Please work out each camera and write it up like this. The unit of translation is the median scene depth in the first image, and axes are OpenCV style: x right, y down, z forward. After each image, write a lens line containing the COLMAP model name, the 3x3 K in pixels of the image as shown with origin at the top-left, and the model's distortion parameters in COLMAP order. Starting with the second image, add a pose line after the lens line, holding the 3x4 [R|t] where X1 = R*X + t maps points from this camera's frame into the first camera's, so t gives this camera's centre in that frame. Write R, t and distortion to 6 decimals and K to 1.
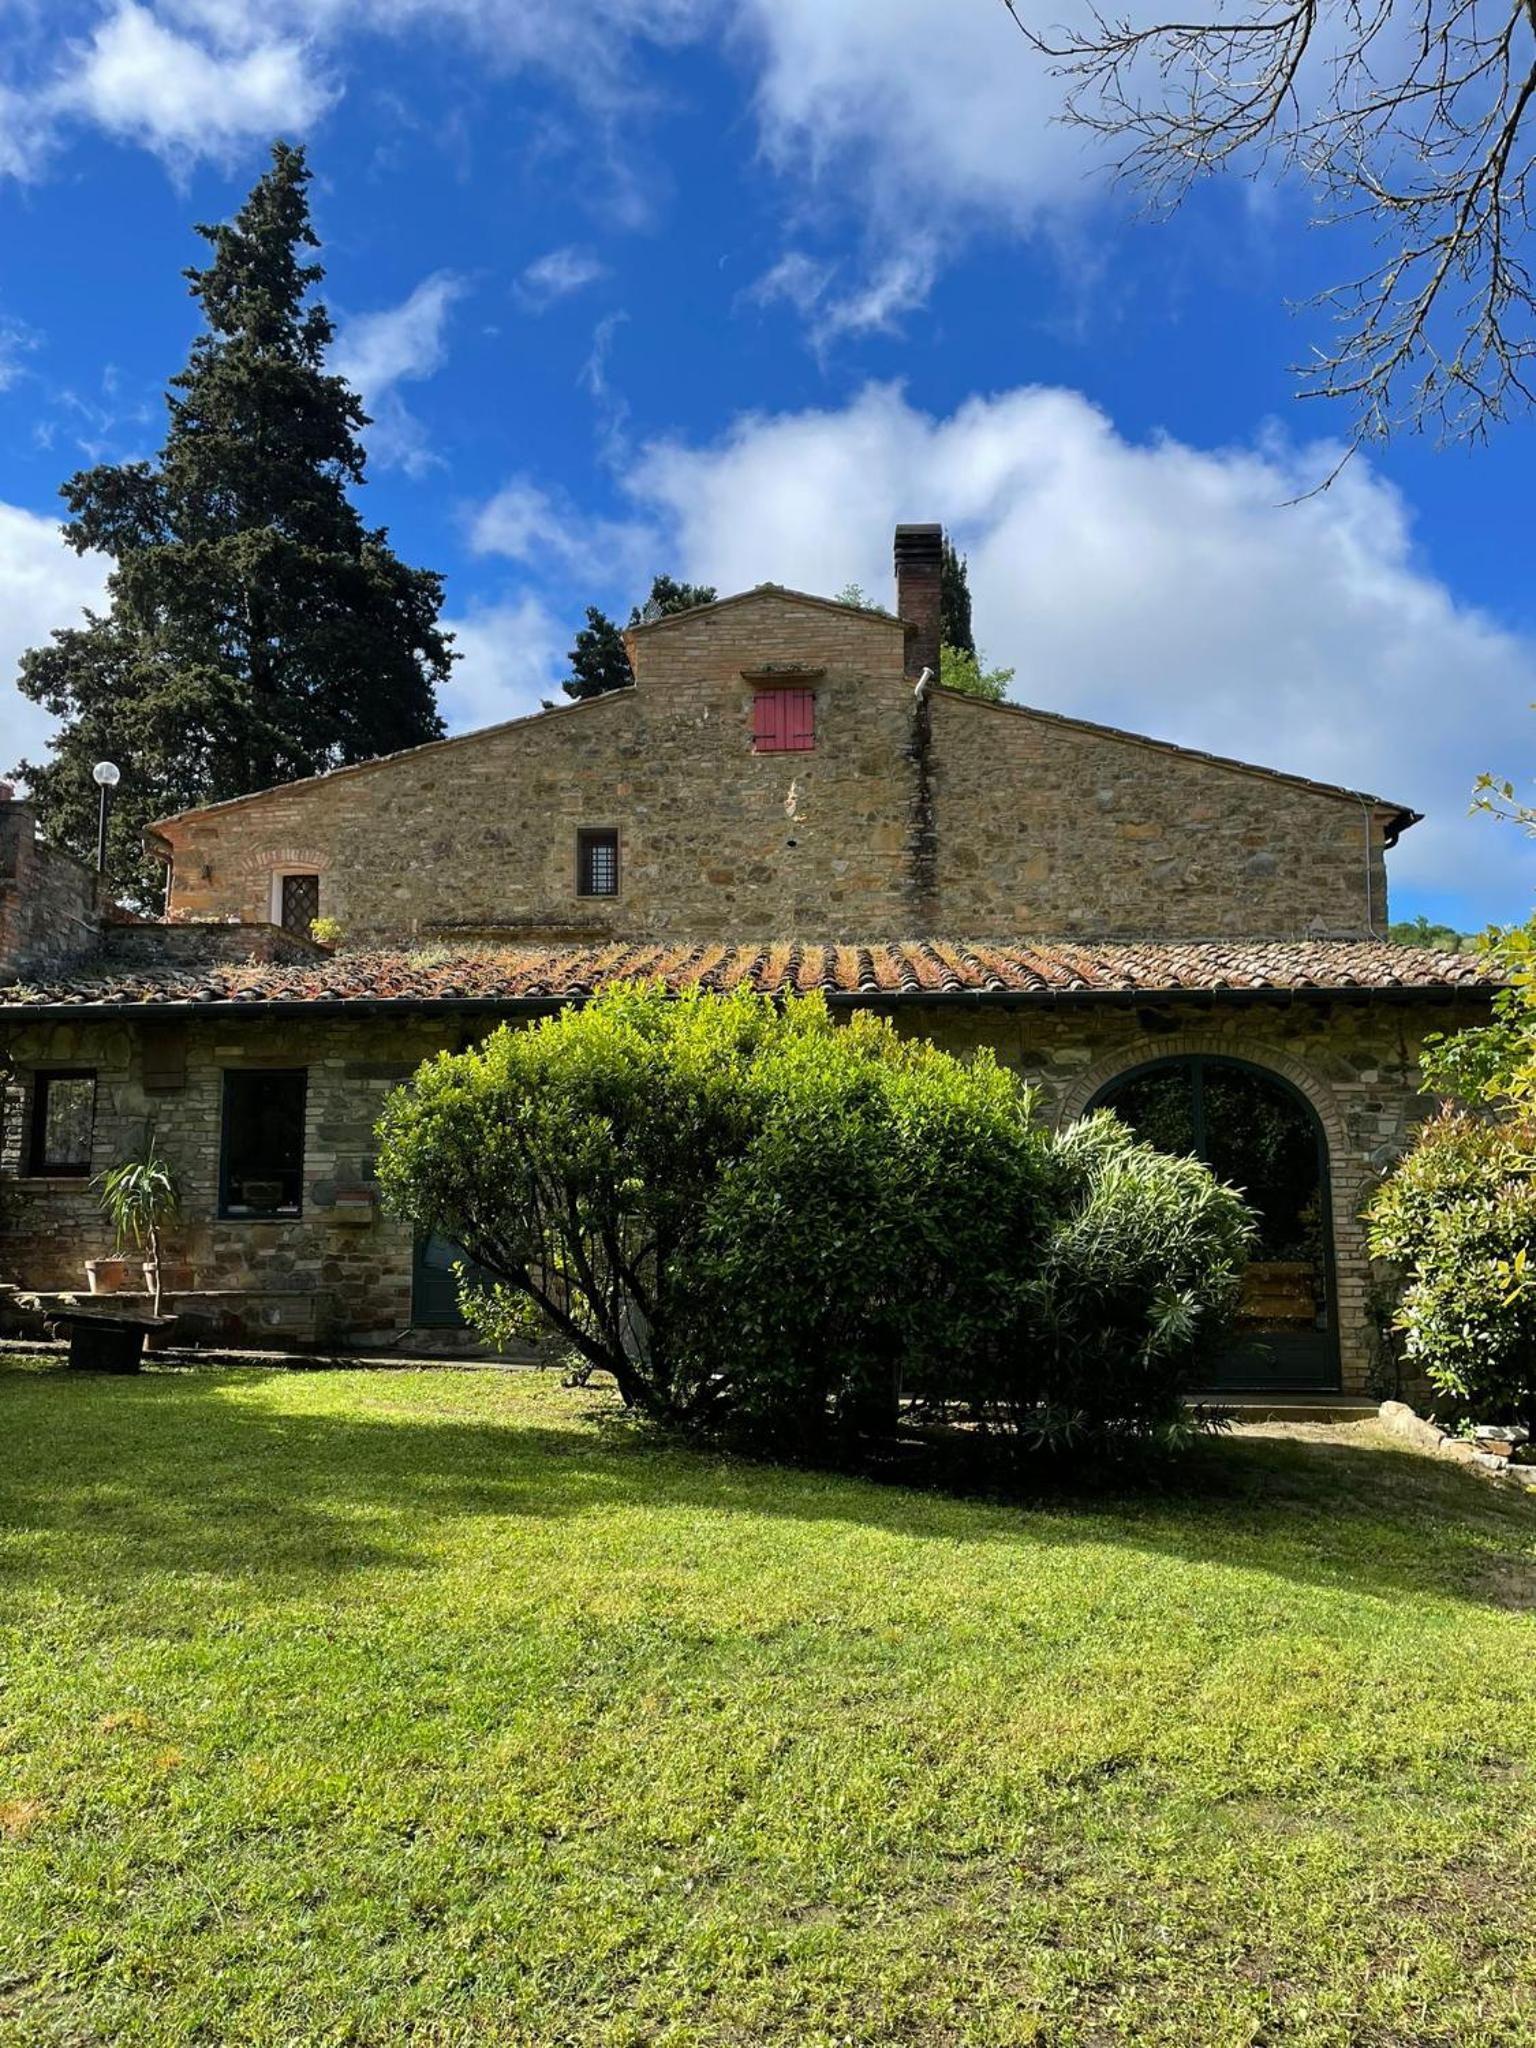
lens RADIAL K [[1543.7, 0, 773.4], [0, 1543.7, 1021.7], [0, 0, 1]] dist [0.131945, -0.194231]
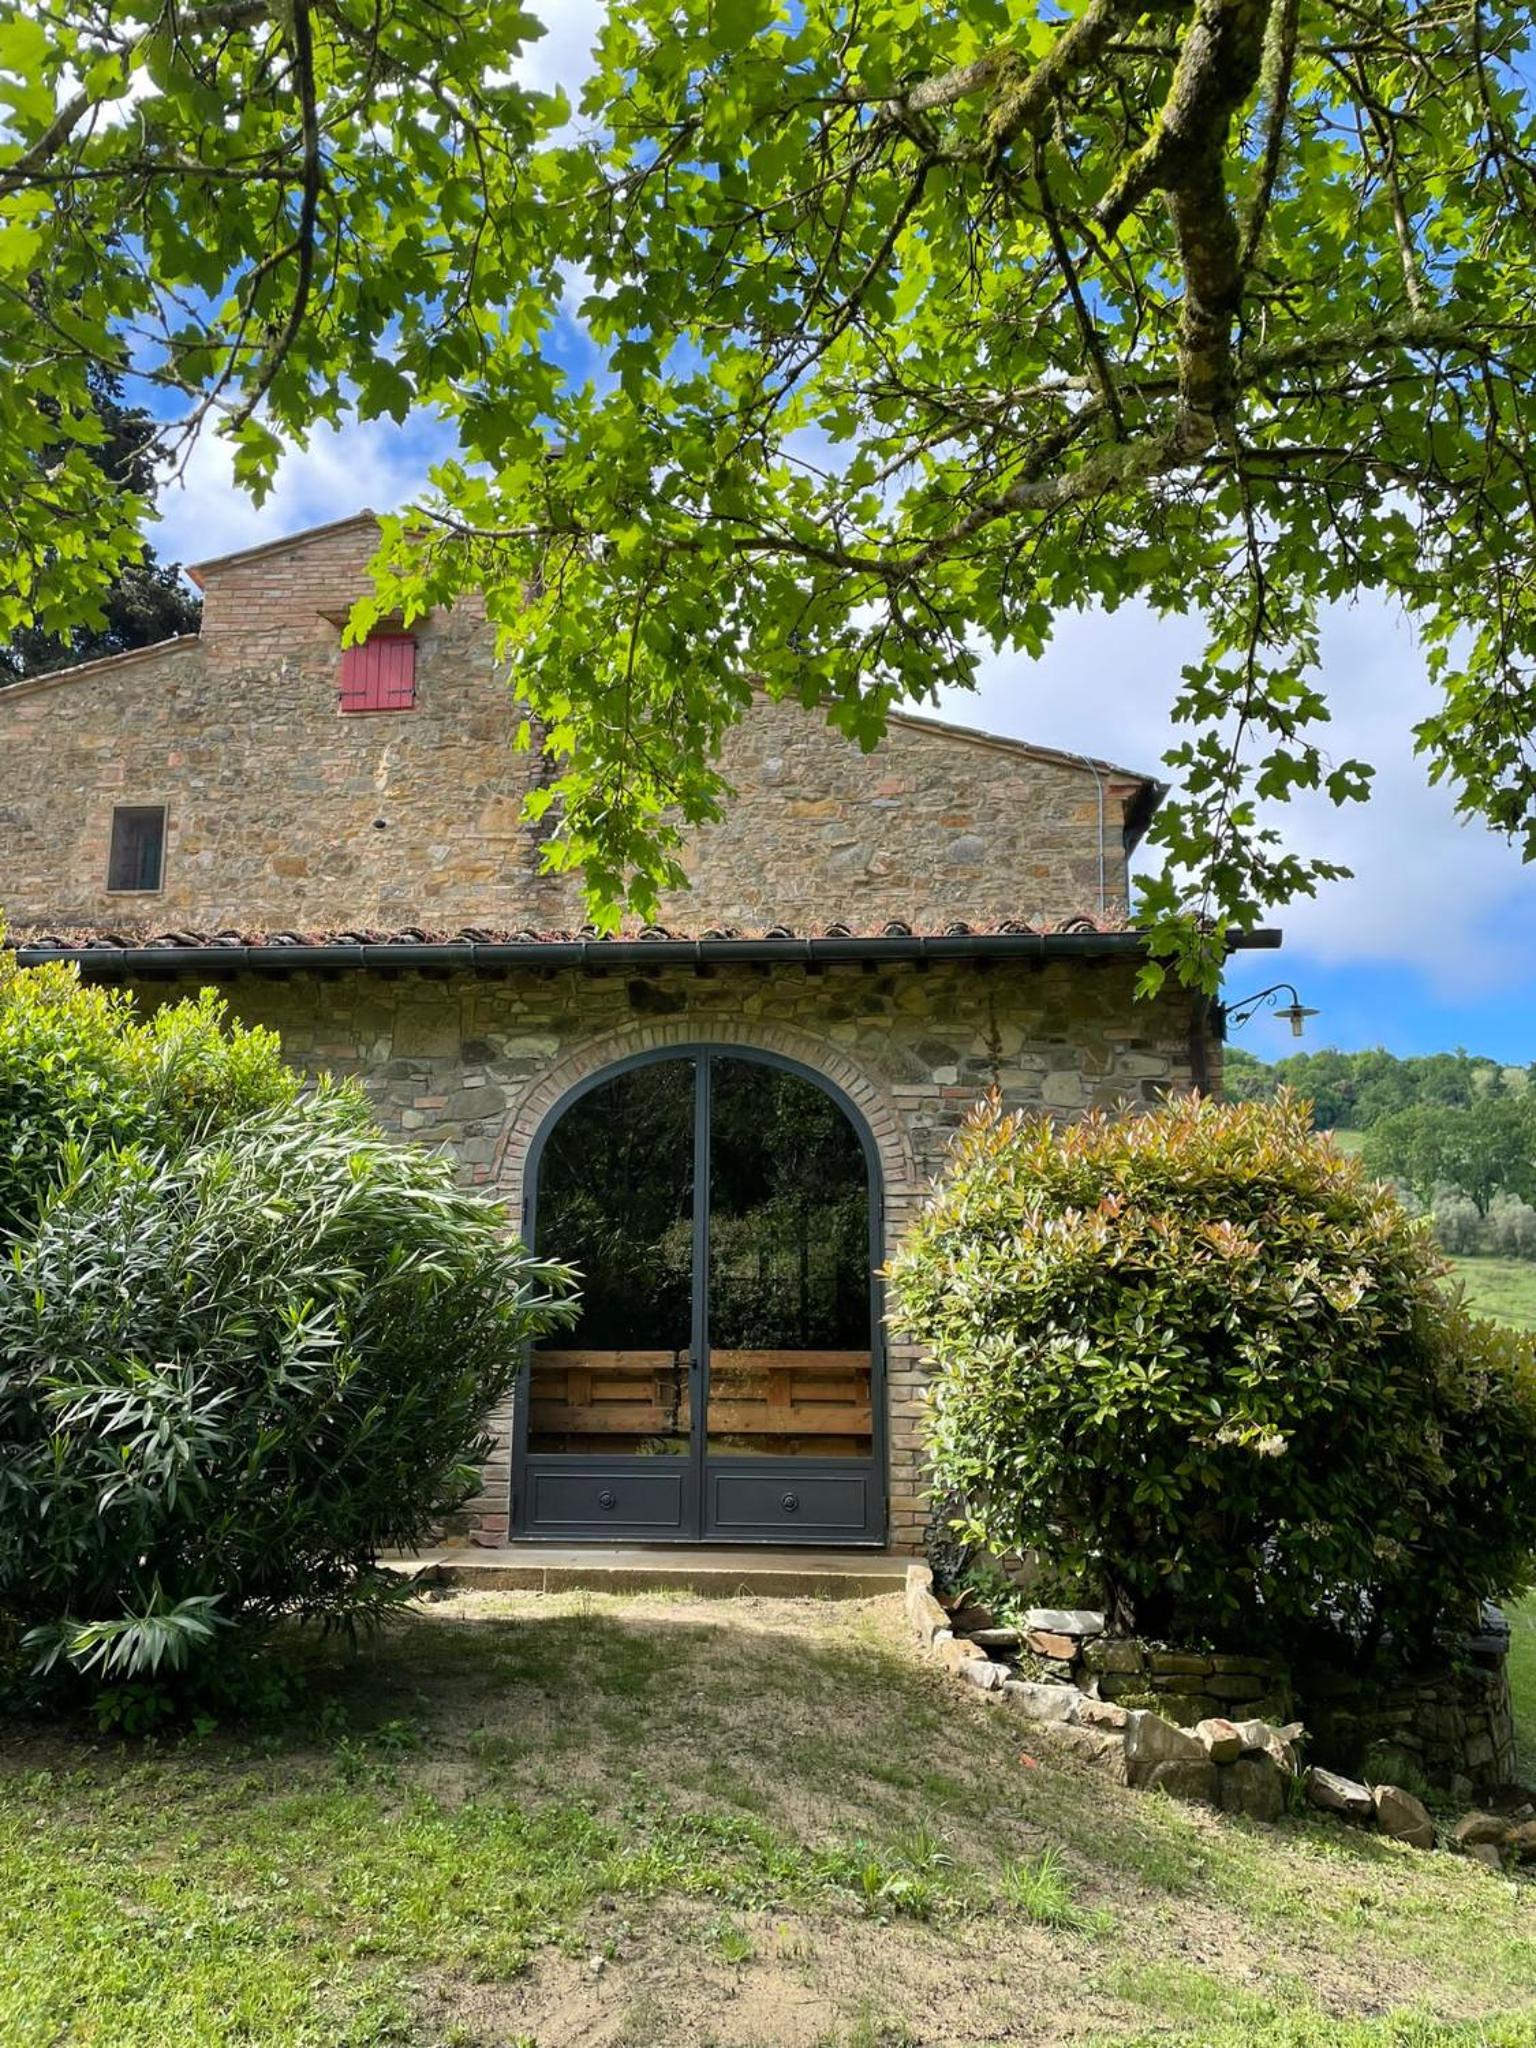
lens RADIAL K [[1542.9, 0, 745.0], [0, 1542.9, 1020.5], [0, 0, 1]] dist [0.129527, -0.175611]
pose [[0.999187, 0.002979, -0.040210, 0.230808], [-0.006335, 0.996479, -0.083603, 0.049301], [0.039819, 0.083790, 0.995688, 0.229113]]
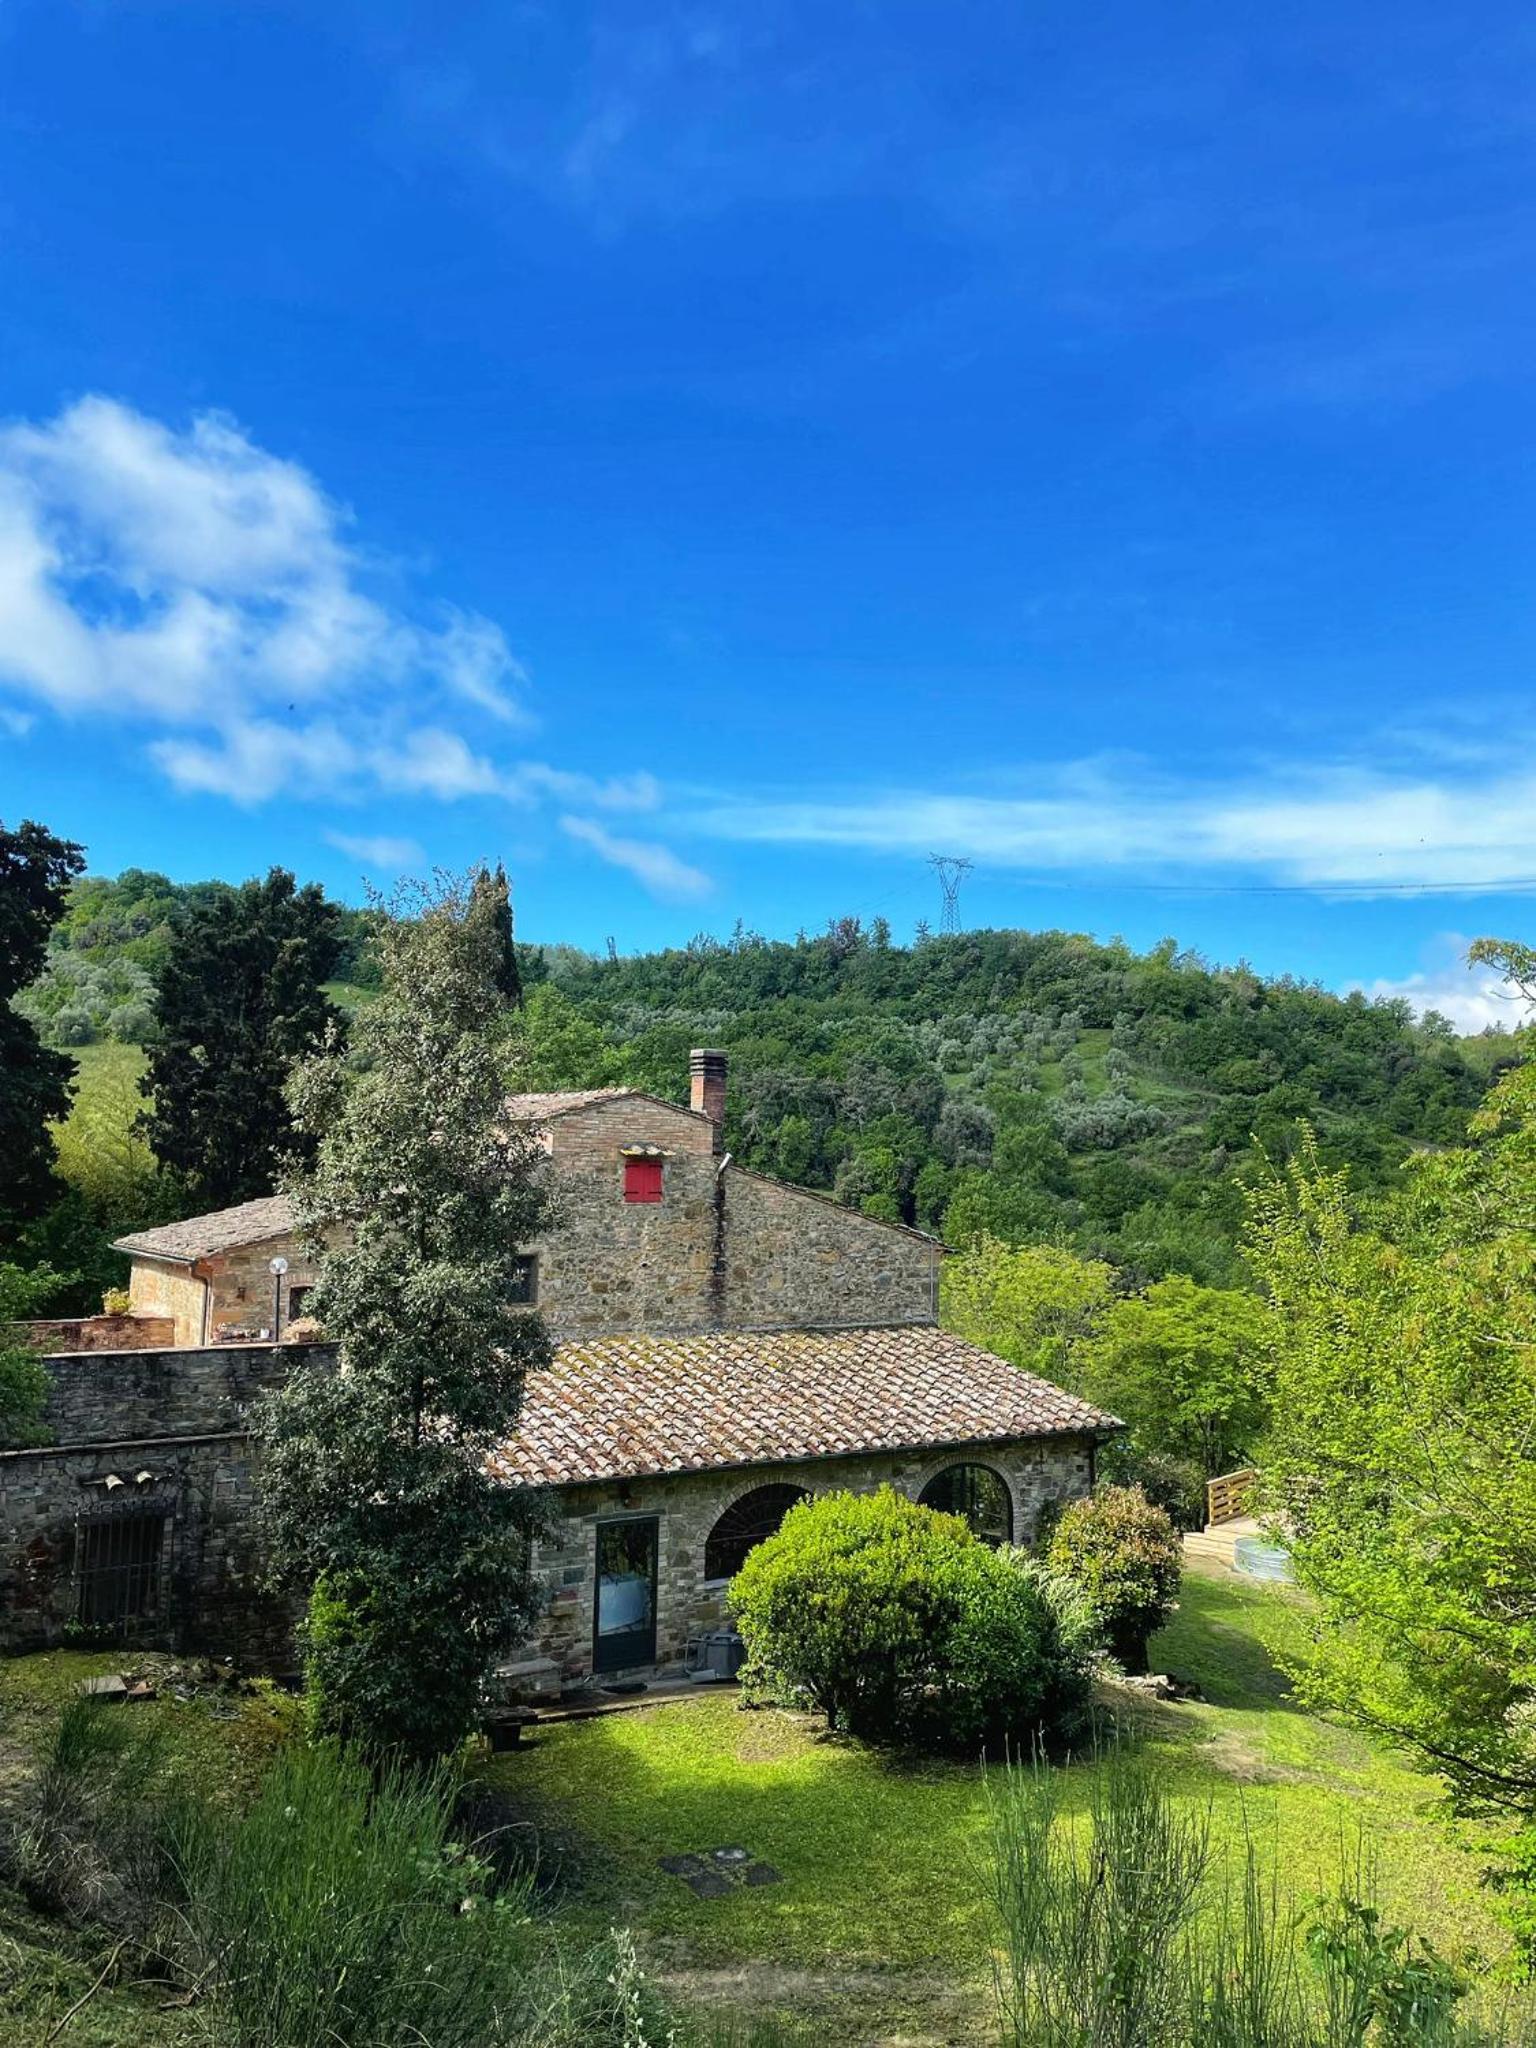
lens RADIAL K [[1543.7, 0, 773.4], [0, 1543.7, 1021.7], [0, 0, 1]] dist [0.131945, -0.194231]
pose [[0.810125, 0.074848, 0.581460, -0.792910], [-0.090244, 0.995917, -0.002466, -0.362999], [-0.579271, -0.050476, 0.813571, -0.301215]]
